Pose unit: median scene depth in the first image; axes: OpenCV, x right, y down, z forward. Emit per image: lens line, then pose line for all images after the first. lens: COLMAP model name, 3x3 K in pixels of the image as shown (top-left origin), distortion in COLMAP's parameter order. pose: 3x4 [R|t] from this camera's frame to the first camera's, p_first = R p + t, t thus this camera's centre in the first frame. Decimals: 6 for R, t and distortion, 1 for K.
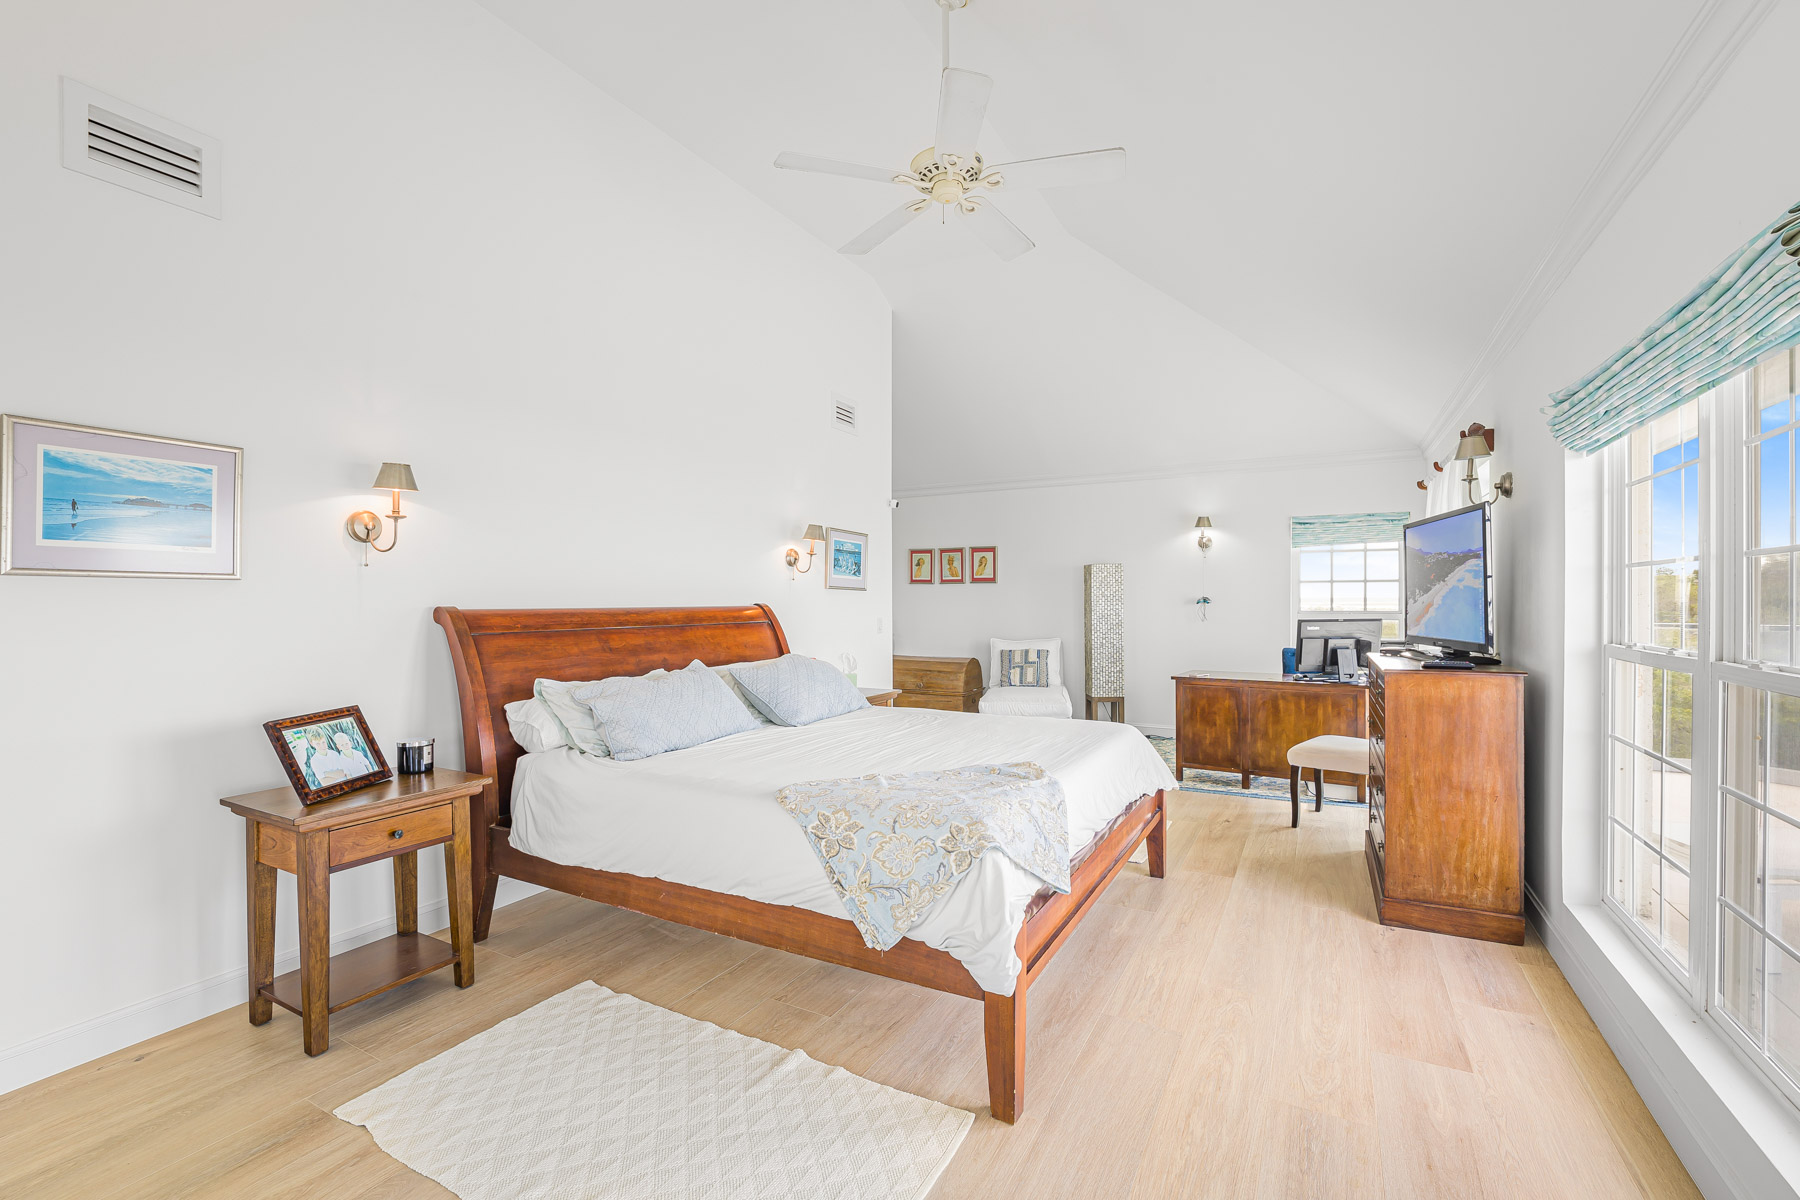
lens RADIAL K [[767.1, 0, 906.8], [0, 767.1, 596.1], [0, 0, 1]] dist [-0.050016, 0.019470]
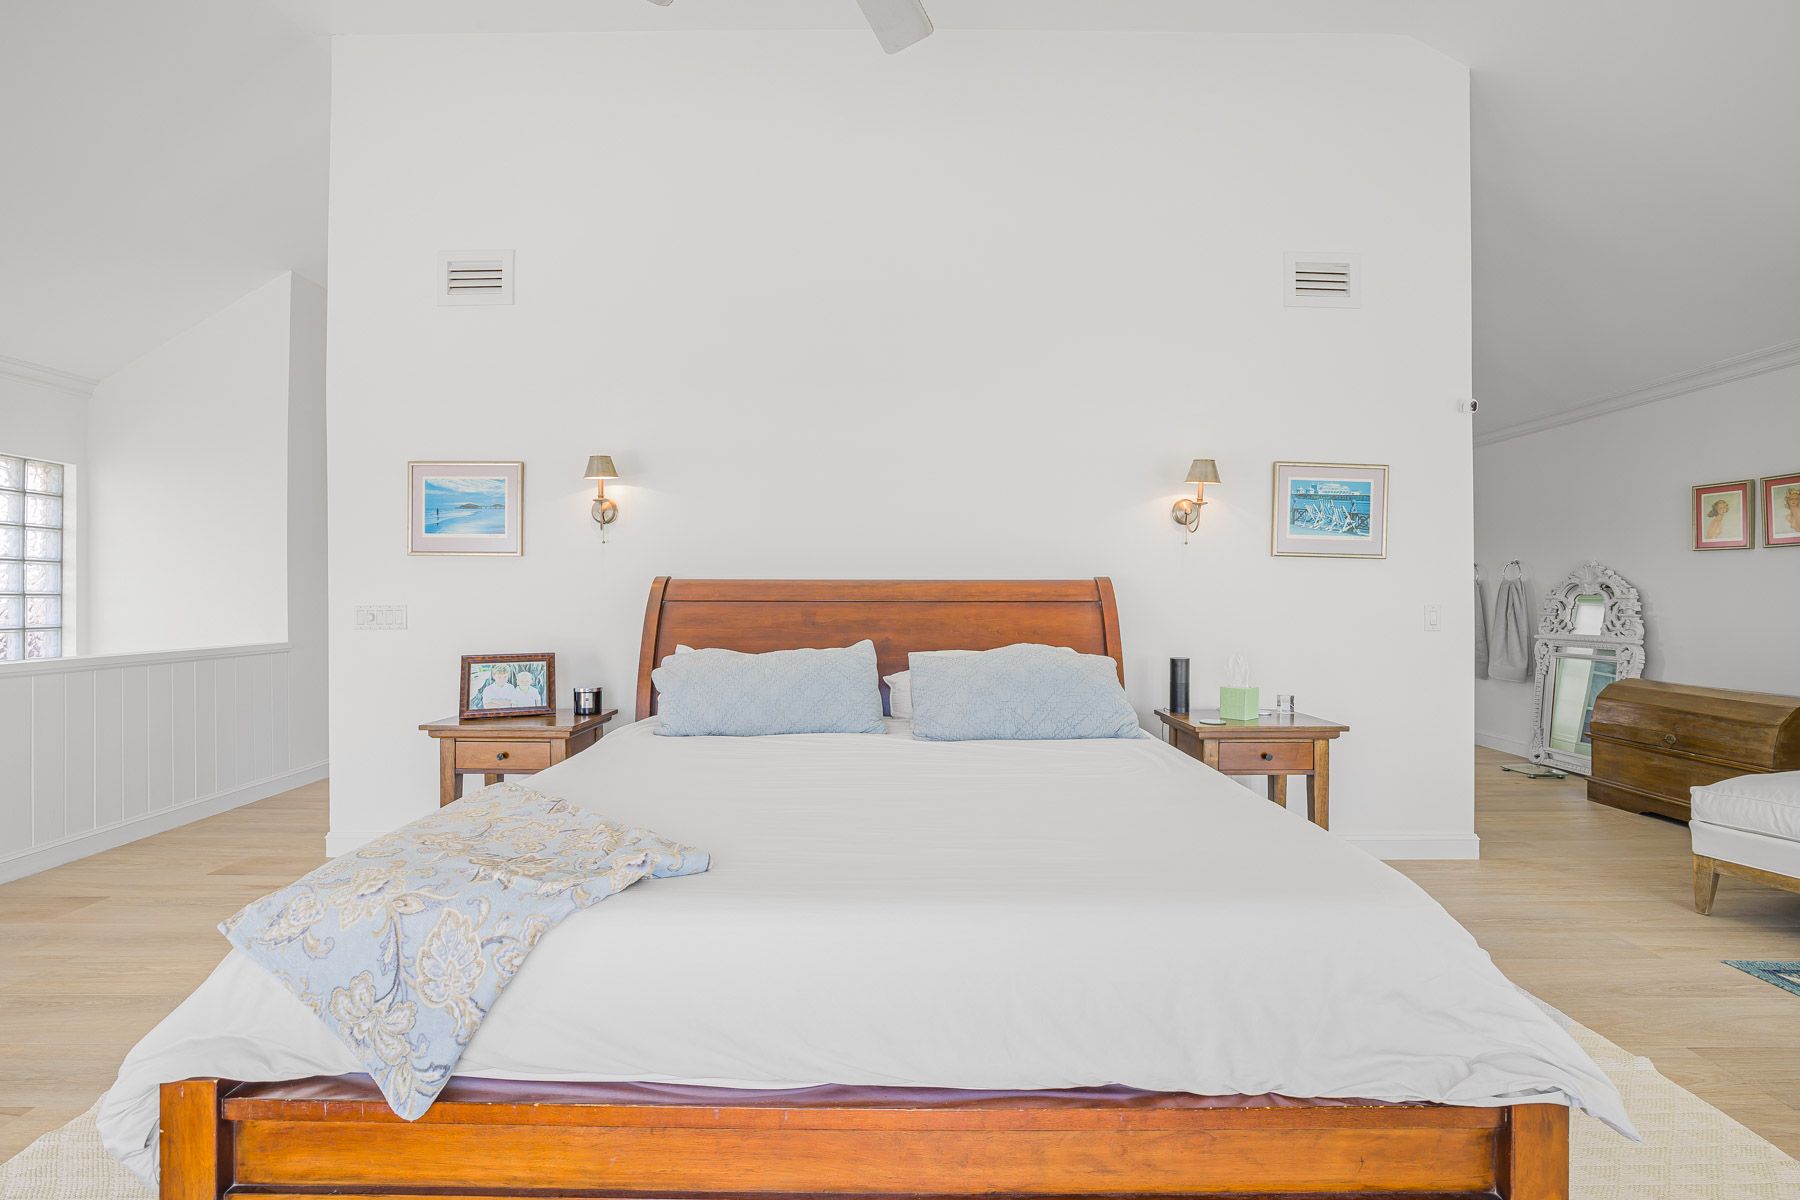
lens RADIAL K [[767.1, 0, 906.8], [0, 767.1, 596.1], [0, 0, 1]] dist [-0.050016, 0.019470]
pose [[0.488298, 0.021560, -0.872411, 0.629174], [0.000628, 0.999686, 0.025058, 0.016700], [0.872677, -0.012784, 0.488131, 0.831567]]
